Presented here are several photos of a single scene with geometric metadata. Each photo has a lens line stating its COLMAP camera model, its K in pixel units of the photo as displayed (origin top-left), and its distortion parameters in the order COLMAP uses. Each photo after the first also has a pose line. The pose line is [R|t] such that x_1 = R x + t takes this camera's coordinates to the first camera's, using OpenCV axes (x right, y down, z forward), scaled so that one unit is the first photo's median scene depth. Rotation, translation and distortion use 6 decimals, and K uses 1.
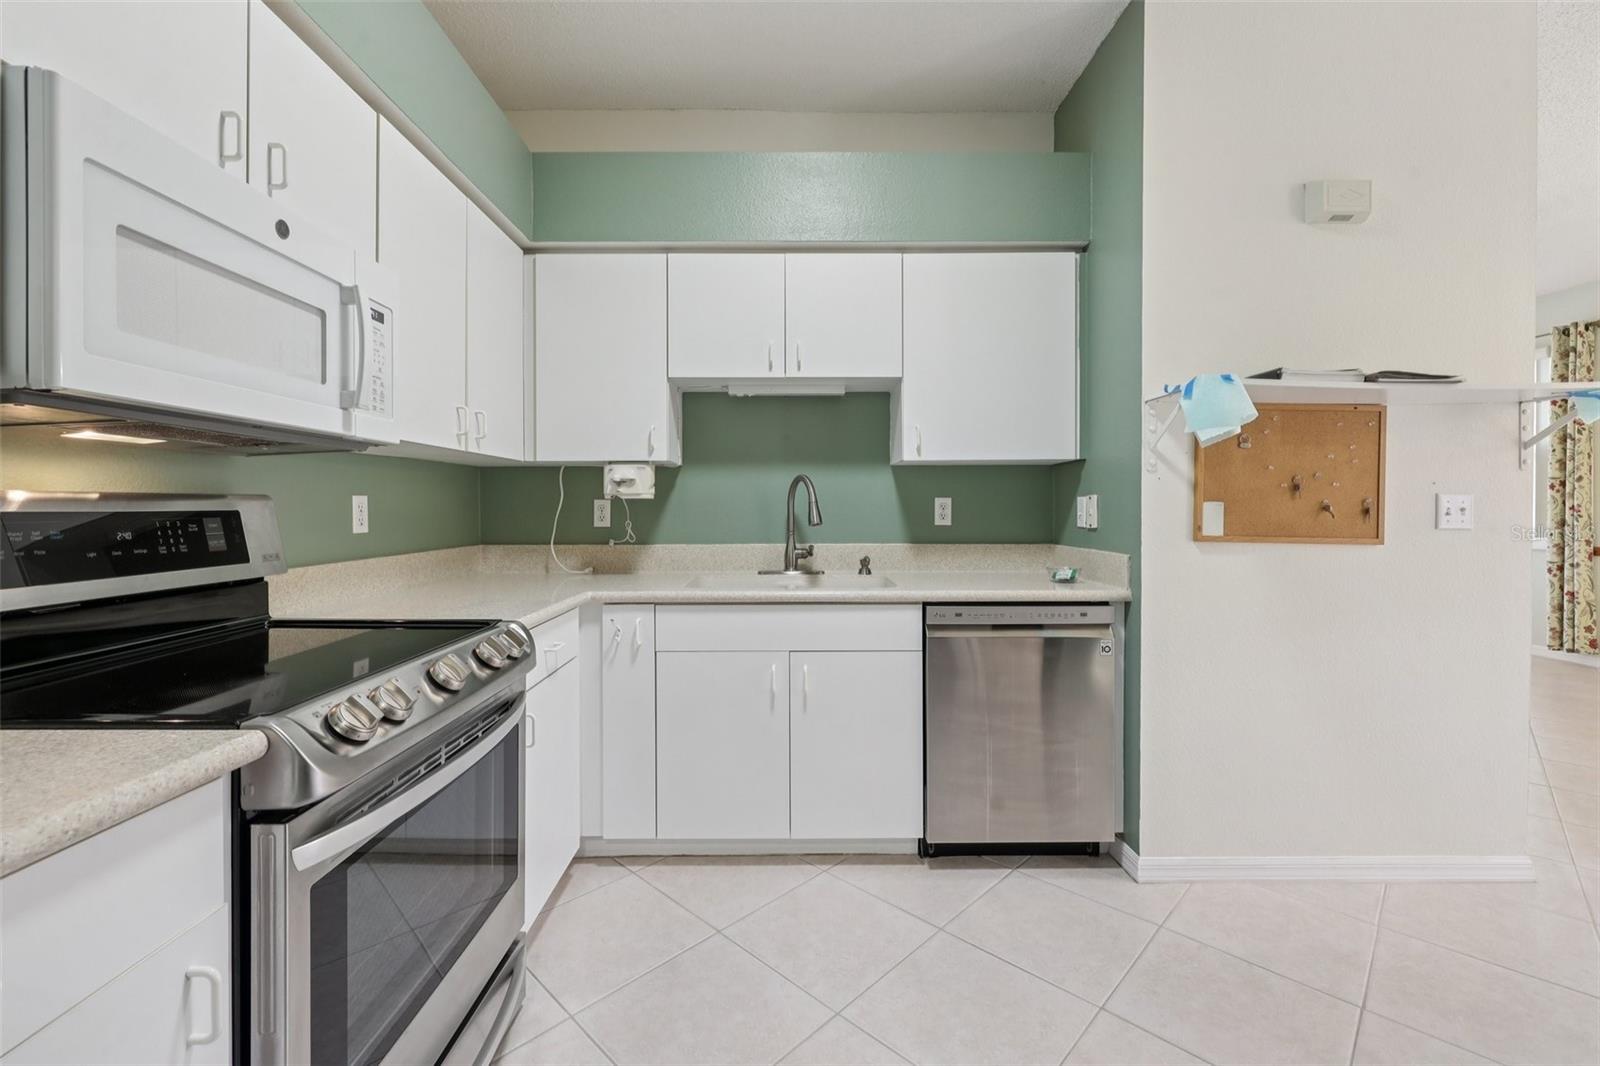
lens RADIAL K [[684.1, 0, 796.6], [0, 684.1, 511.5], [0, 0, 1]] dist [-0.000876, -0.000195]
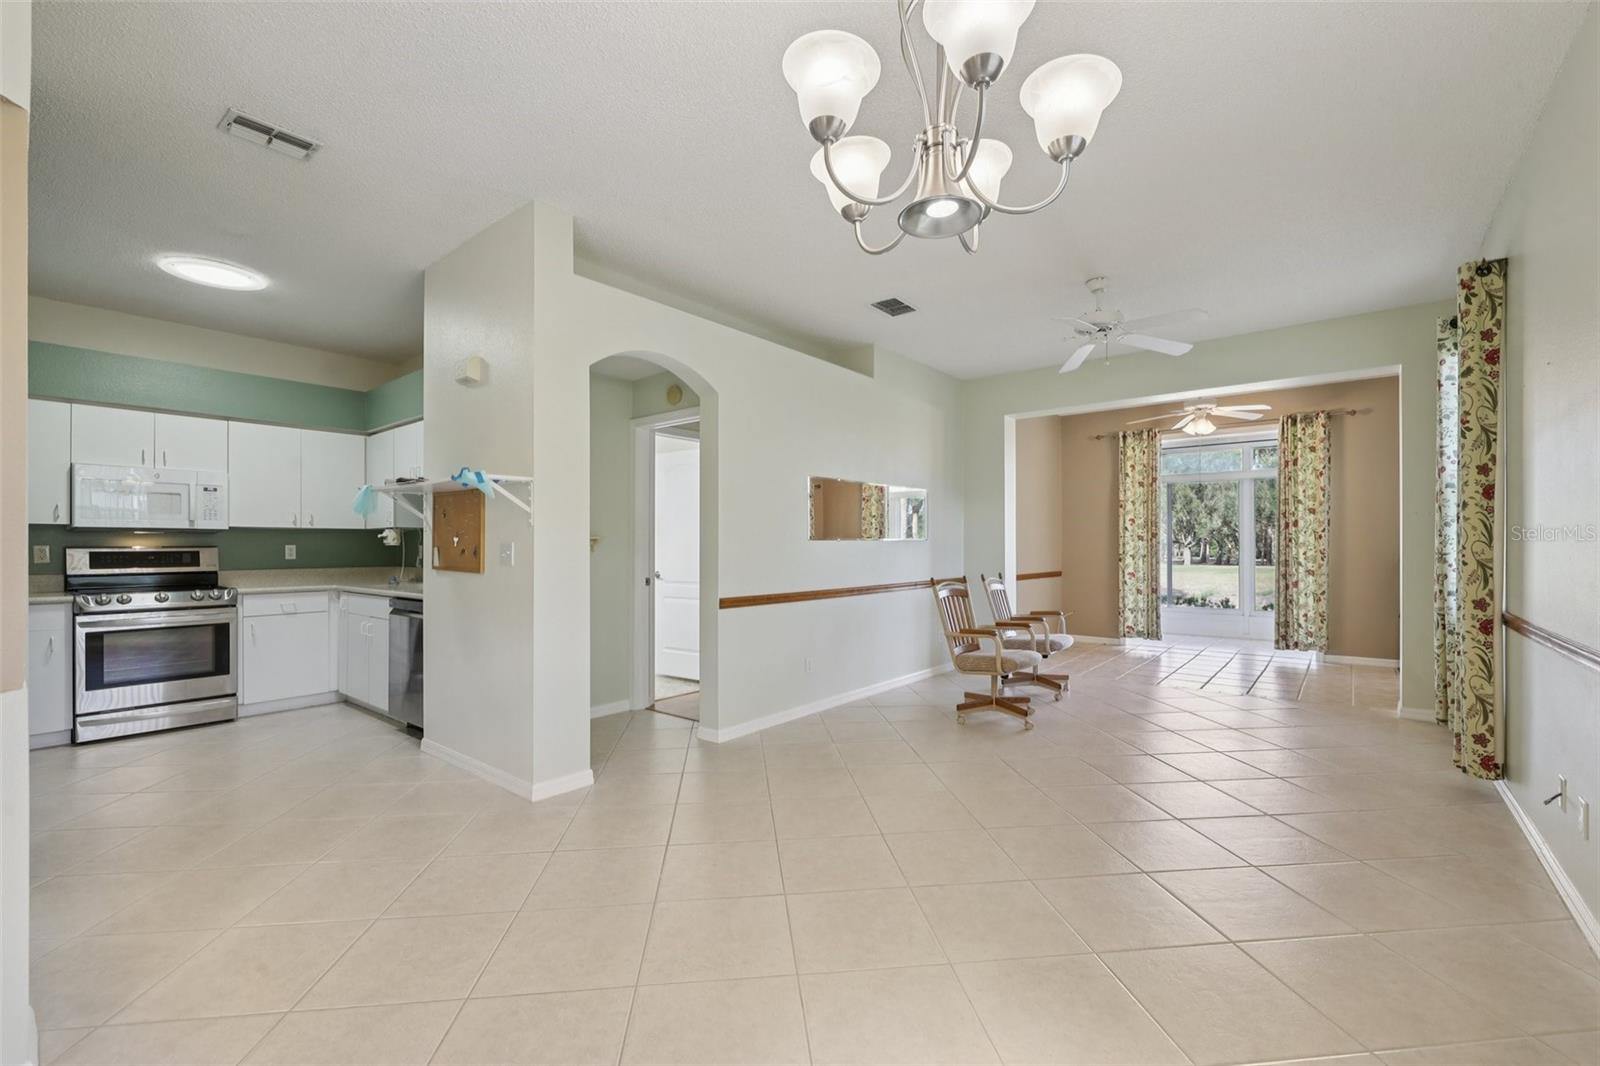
lens RADIAL K [[672.2, 0, 806.7], [0, 672.2, 545.6], [0, 0, 1]] dist [-0.000302, -0.000183]
pose [[0.772039, -0.001287, -0.635573, 2.350046], [-0.002260, 0.999986, -0.004771, -0.011935], [0.635571, 0.005120, 0.772026, 0.235131]]
